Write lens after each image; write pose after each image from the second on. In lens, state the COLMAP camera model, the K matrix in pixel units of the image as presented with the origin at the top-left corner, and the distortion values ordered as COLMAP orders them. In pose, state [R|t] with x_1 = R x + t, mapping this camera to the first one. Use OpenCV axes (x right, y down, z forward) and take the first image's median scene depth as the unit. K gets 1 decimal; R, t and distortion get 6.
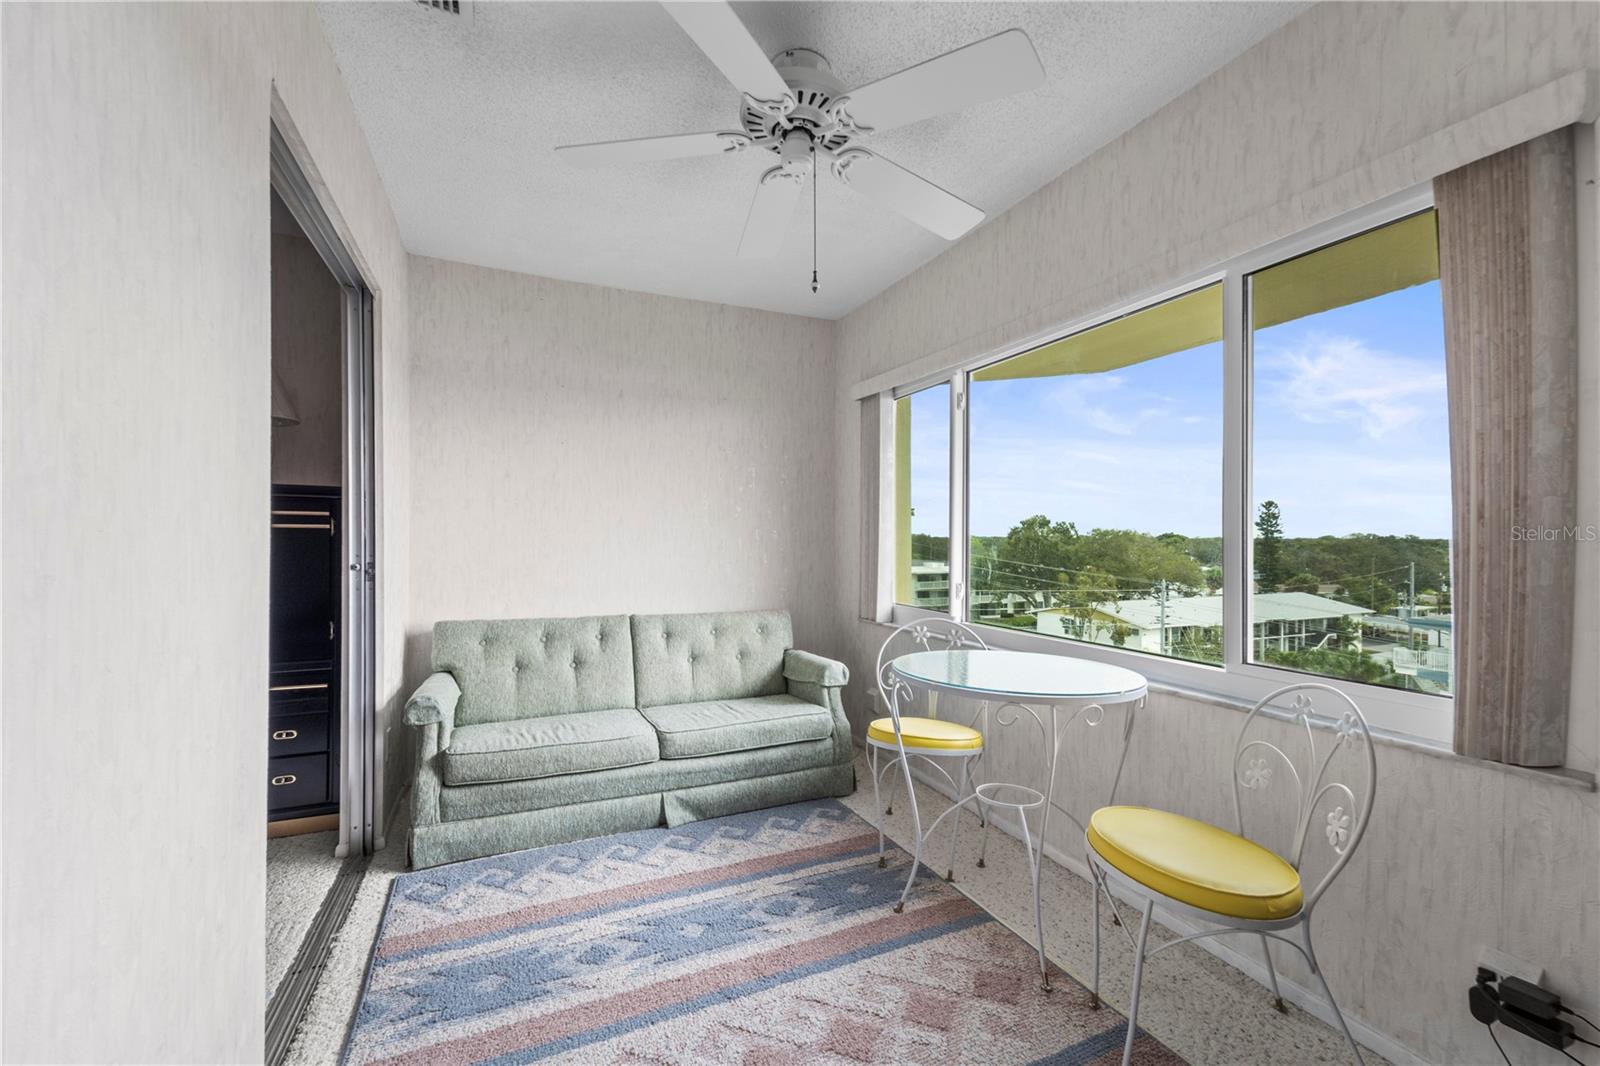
lens RADIAL K [[653.7, 0, 759.2], [0, 653.7, 514.1], [0, 0, 1]] dist [0.001426, 0.000152]
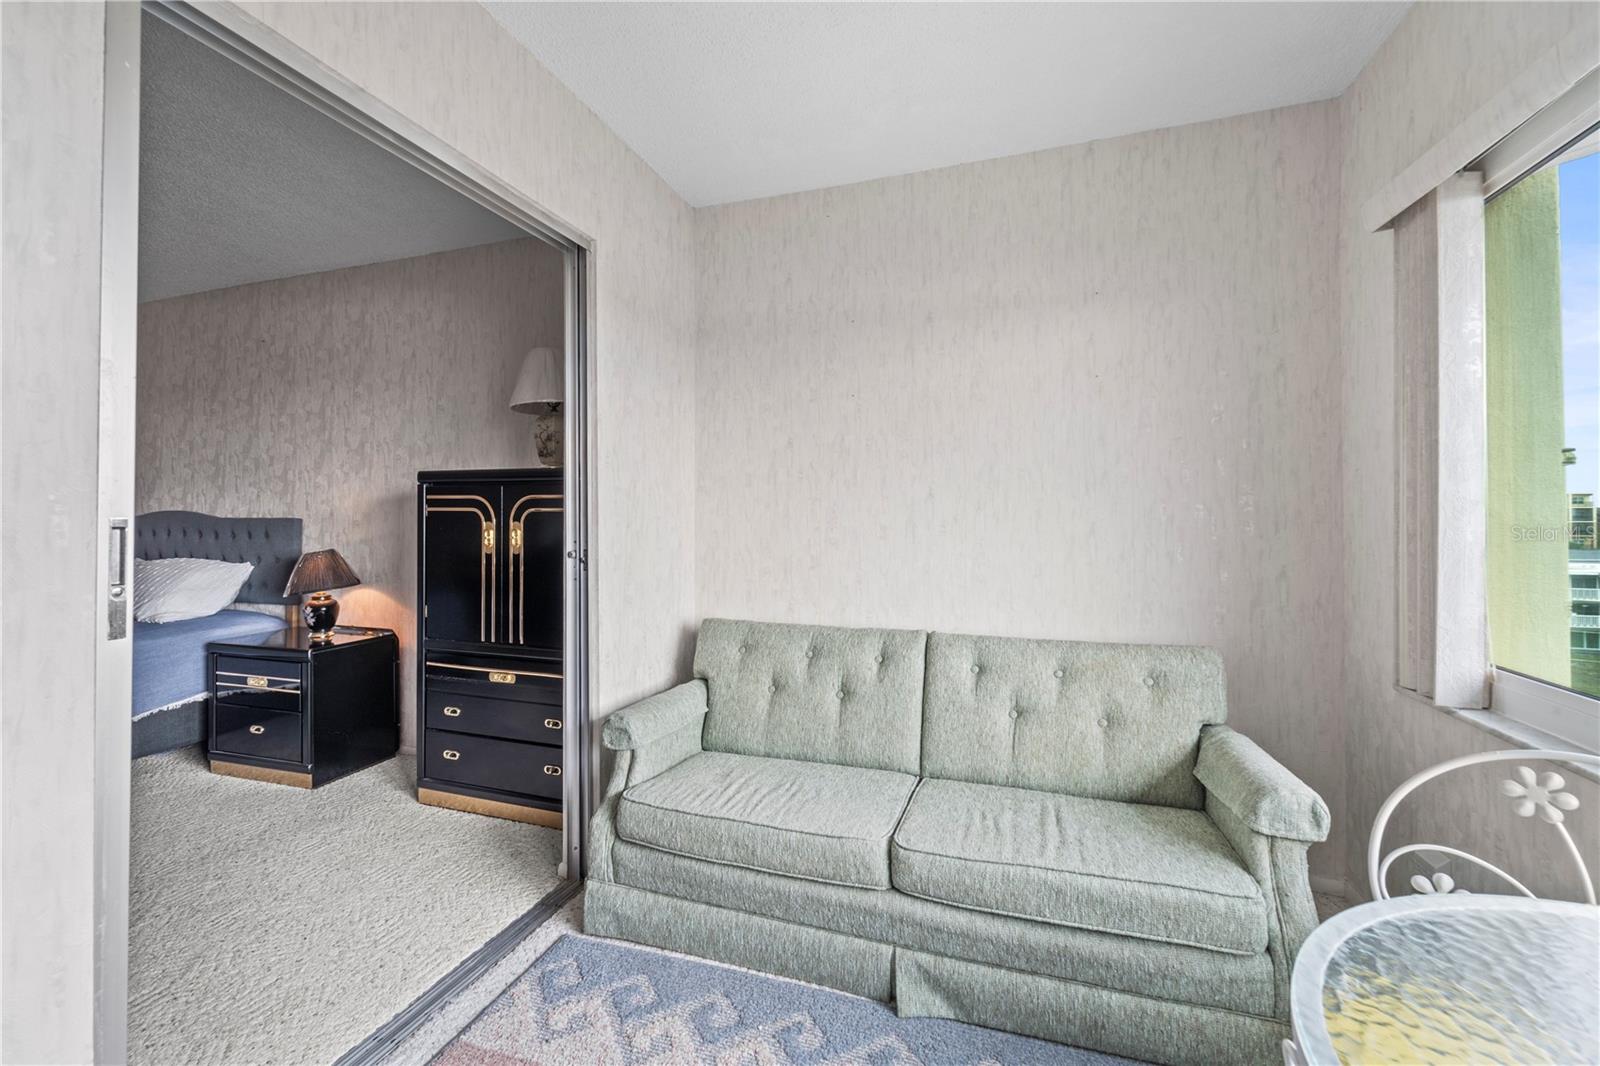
lens RADIAL K [[642.9, 0, 799.8], [0, 642.9, 504.7], [0, 0, 1]] dist [0.009952, -0.008274]
pose [[0.764393, -0.021710, -0.644385, 0.151967], [0.028207, 0.999602, -0.000217, 0.019301], [0.644134, -0.018011, 0.764701, 0.442536]]
